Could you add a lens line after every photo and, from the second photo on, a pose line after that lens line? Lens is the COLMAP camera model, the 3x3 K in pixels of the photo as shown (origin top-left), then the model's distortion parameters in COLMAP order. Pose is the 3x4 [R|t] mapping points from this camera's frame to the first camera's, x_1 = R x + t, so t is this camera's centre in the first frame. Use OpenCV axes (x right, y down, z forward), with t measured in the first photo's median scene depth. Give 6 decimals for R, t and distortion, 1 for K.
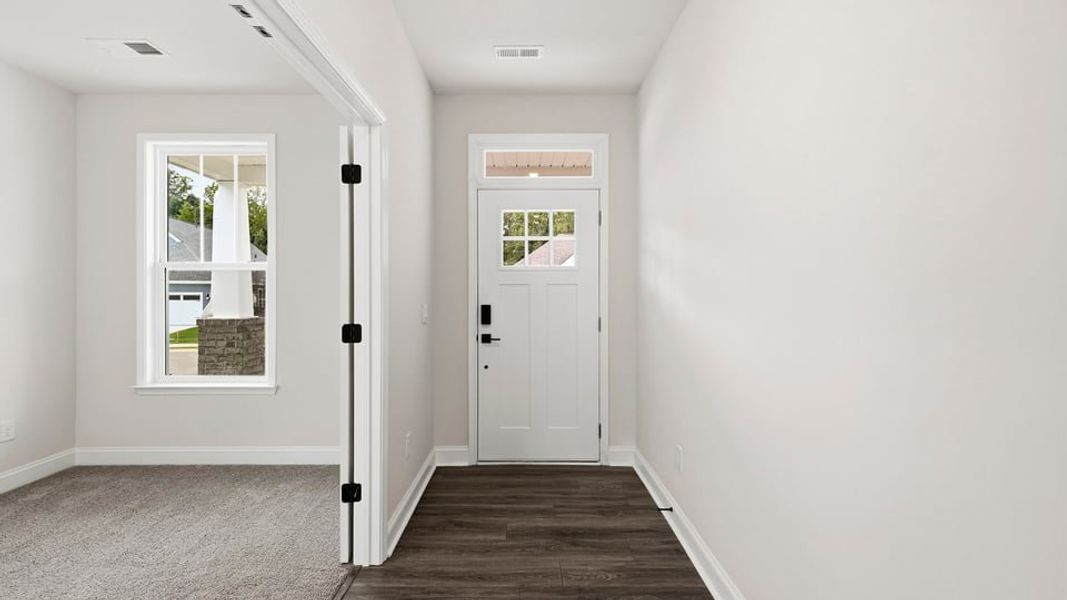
lens RADIAL K [[446.6, 0, 529.9], [0, 446.6, 292.4], [0, 0, 1]] dist [-0.000495, 0.000010]
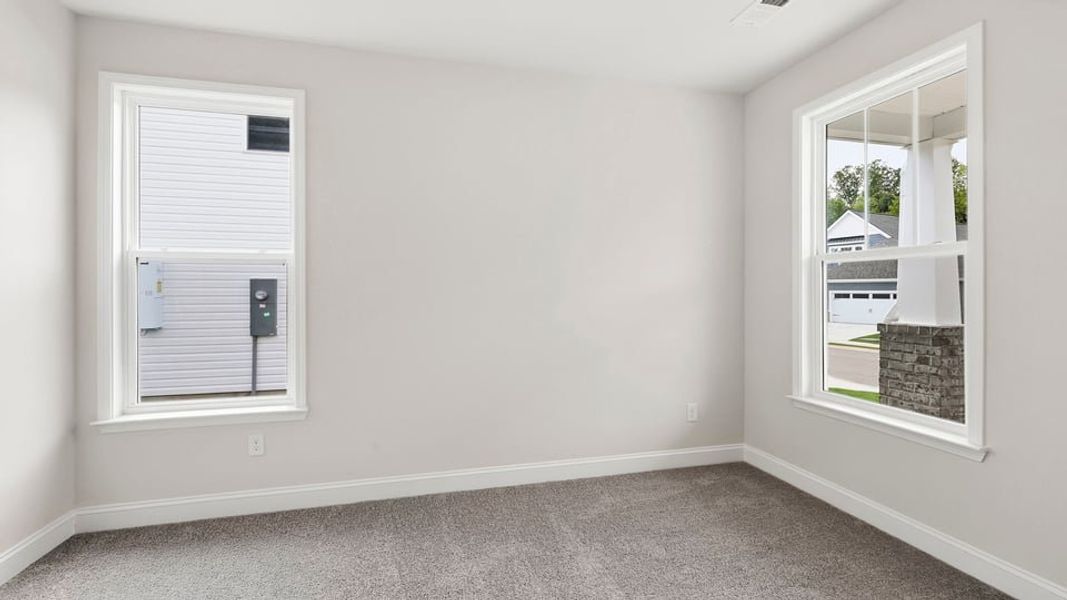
lens RADIAL K [[446.6, 0, 529.9], [0, 446.6, 292.4], [0, 0, 1]] dist [-0.000495, 0.000010]
pose [[0.215544, 0.001137, -0.976494, -0.089159], [0.002163, 0.999996, 0.001642, 0.001219], [0.976492, -0.002466, 0.215541, 0.206803]]
